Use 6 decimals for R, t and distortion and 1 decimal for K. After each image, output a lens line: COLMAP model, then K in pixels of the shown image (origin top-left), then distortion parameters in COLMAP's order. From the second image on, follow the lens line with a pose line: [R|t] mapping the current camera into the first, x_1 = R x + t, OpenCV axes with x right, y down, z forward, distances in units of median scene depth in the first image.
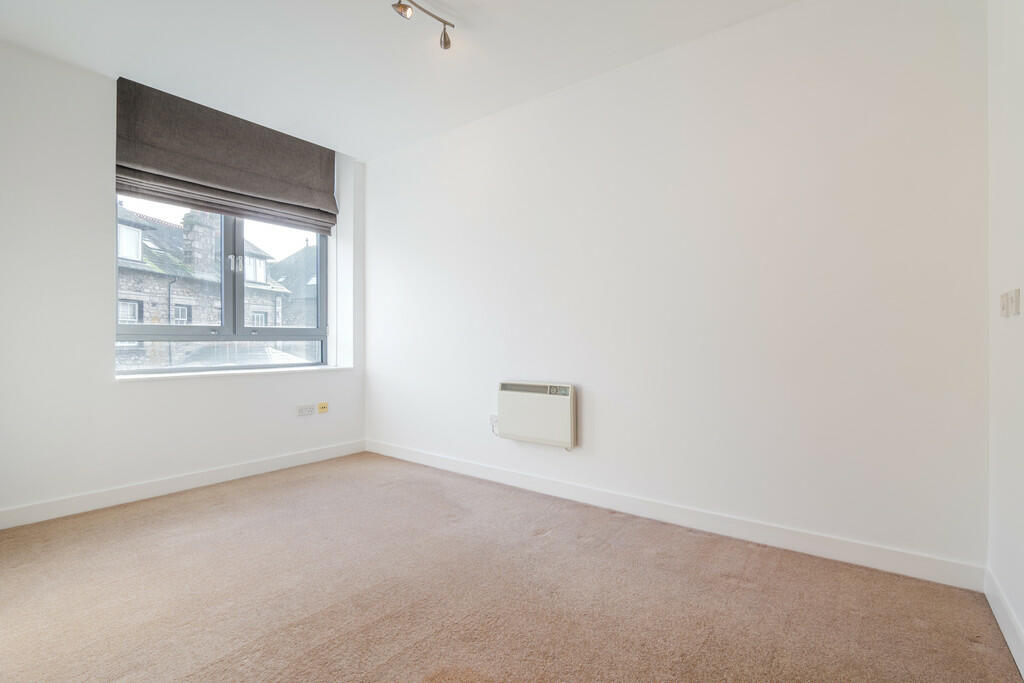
lens RADIAL K [[476.2, 0, 513.1], [0, 476.2, 342.9], [0, 0, 1]] dist [-0.017191, -0.000241]
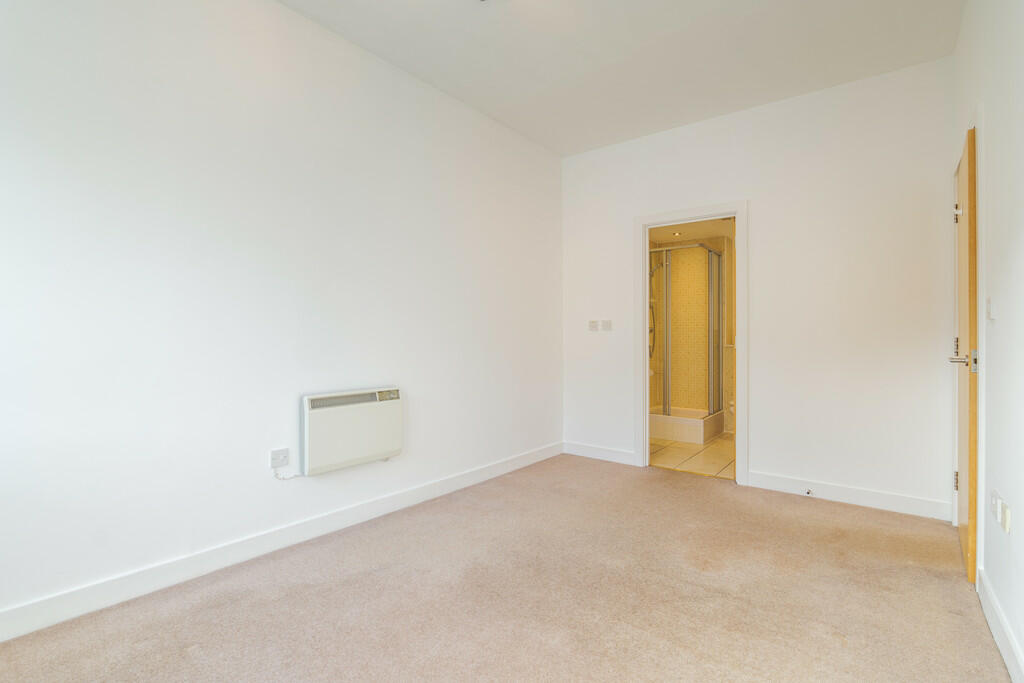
lens RADIAL K [[476.2, 0, 513.1], [0, 476.2, 342.9], [0, 0, 1]] dist [-0.017191, -0.000241]
pose [[0.007722, -0.004815, 0.999959, -0.778645], [0.000943, 0.999988, 0.004808, -0.002328], [-0.999970, 0.000905, 0.007727, 0.742186]]
